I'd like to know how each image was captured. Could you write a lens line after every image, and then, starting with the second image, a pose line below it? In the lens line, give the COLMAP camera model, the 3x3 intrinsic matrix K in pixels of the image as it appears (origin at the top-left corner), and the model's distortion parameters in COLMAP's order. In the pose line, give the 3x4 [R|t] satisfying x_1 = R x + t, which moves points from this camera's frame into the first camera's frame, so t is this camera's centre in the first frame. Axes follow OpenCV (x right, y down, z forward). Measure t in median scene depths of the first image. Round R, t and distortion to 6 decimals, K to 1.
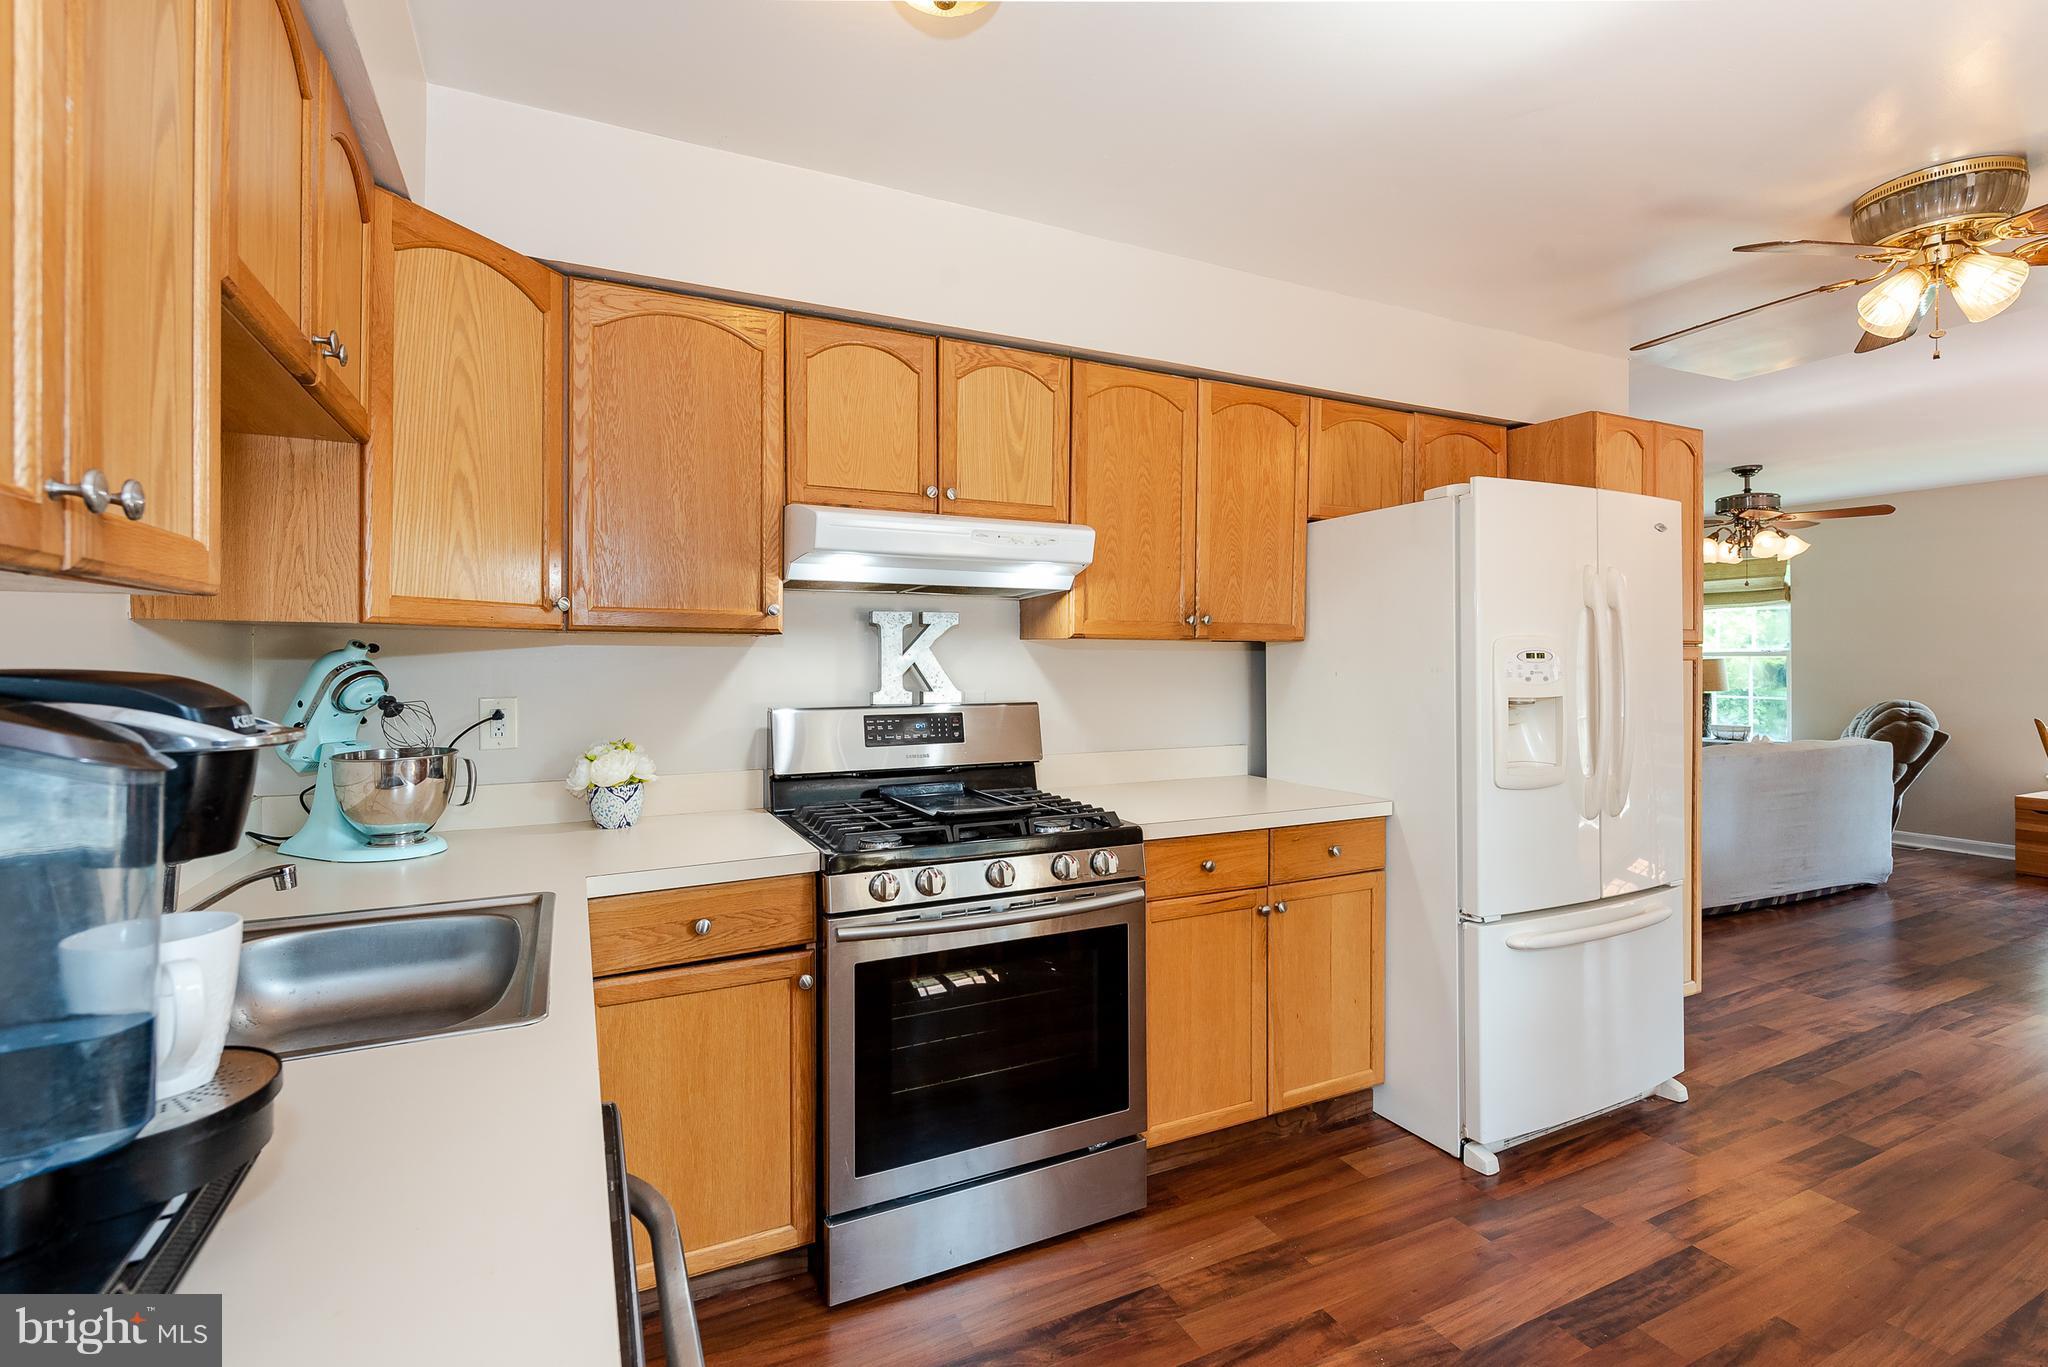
lens RADIAL K [[925.5, 0, 1048.0], [0, 925.5, 654.6], [0, 0, 1]] dist [-0.001067, -0.000770]
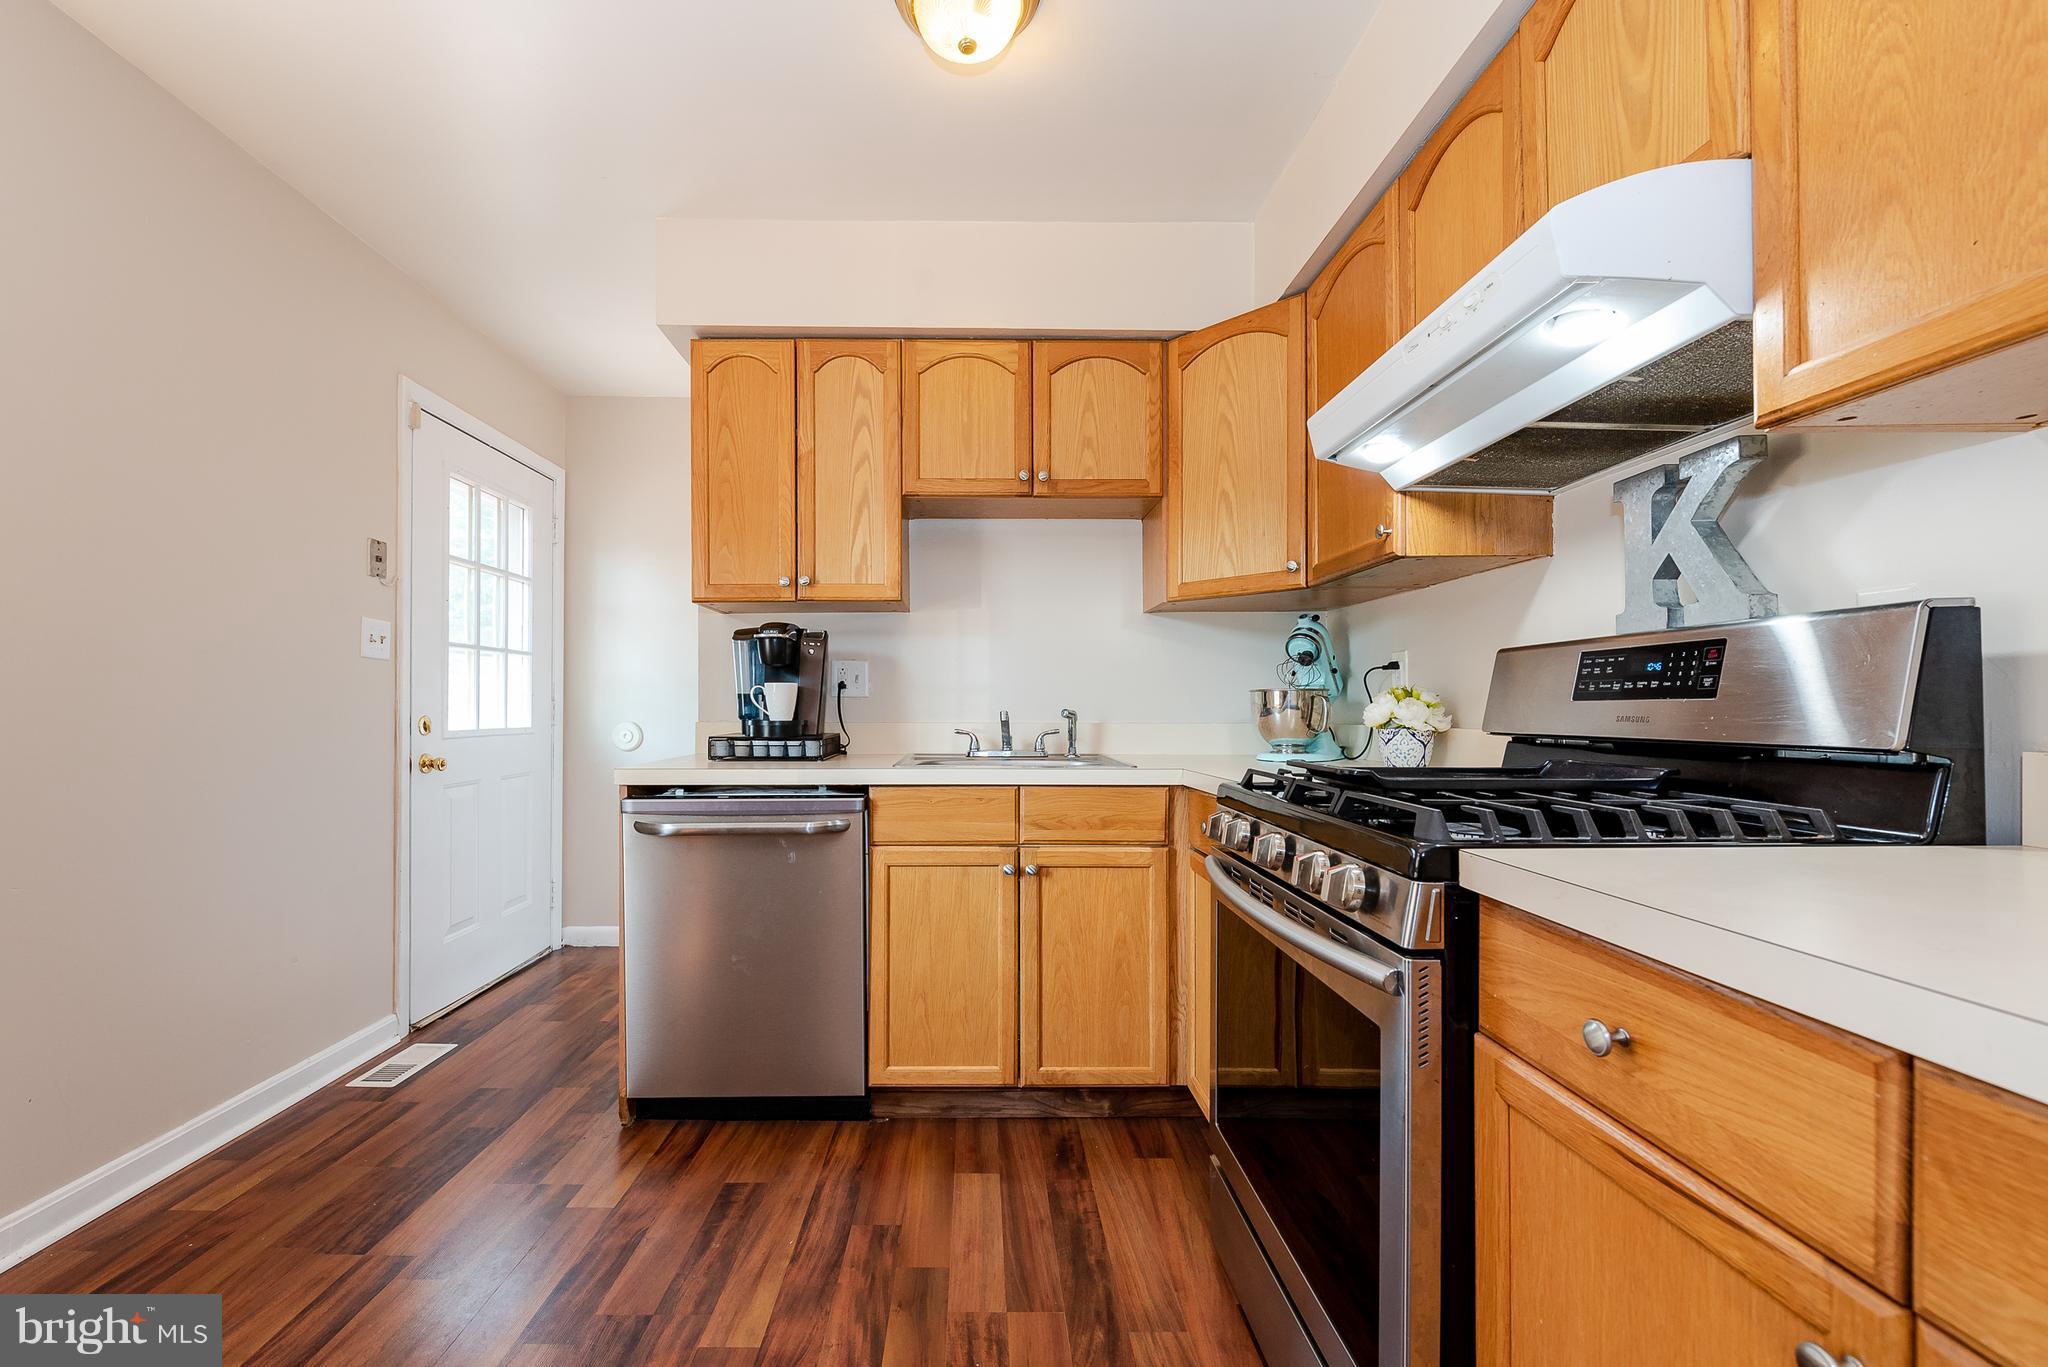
lens RADIAL K [[839.2, 0, 979.1], [0, 839.2, 701.4], [0, 0, 1]] dist [0.002513, -0.003569]
pose [[-0.446565, -0.007265, -0.894722, 0.535681], [0.003702, 0.999943, -0.009967, 0.109332], [0.894744, -0.007763, -0.446513, 0.926881]]
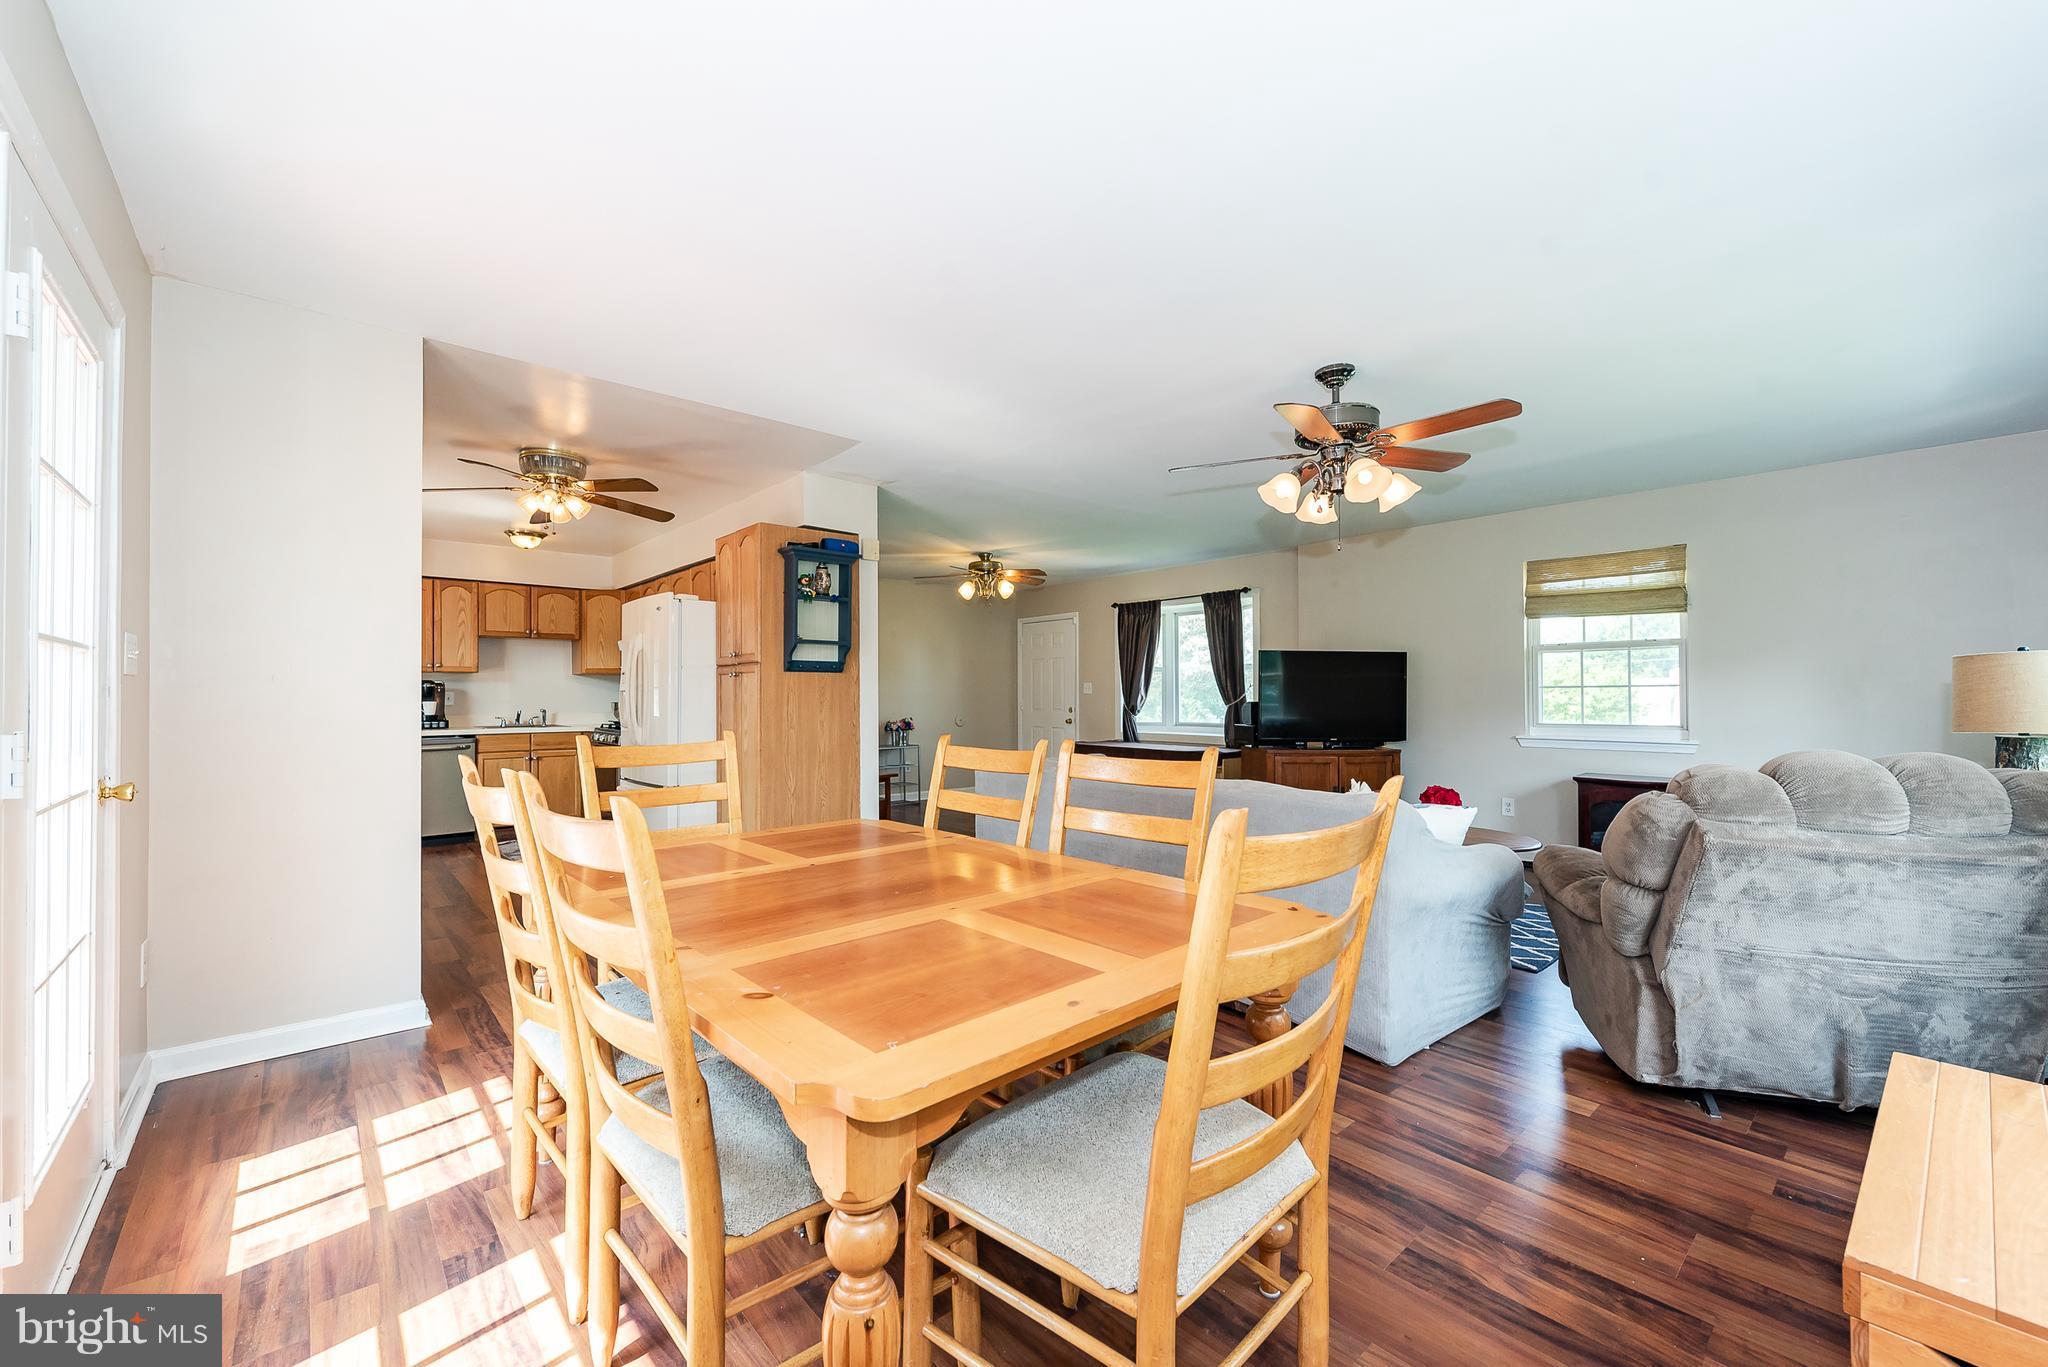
lens RADIAL K [[780.9, 0, 1030.6], [0, 780.9, 686.7], [0, 0, 1]] dist [-0.002786, -0.000069]
pose [[0.284236, -0.011586, -0.958684, 2.891429], [0.009729, 0.999910, -0.009200, 0.069629], [0.958705, -0.006712, 0.284323, 1.480249]]
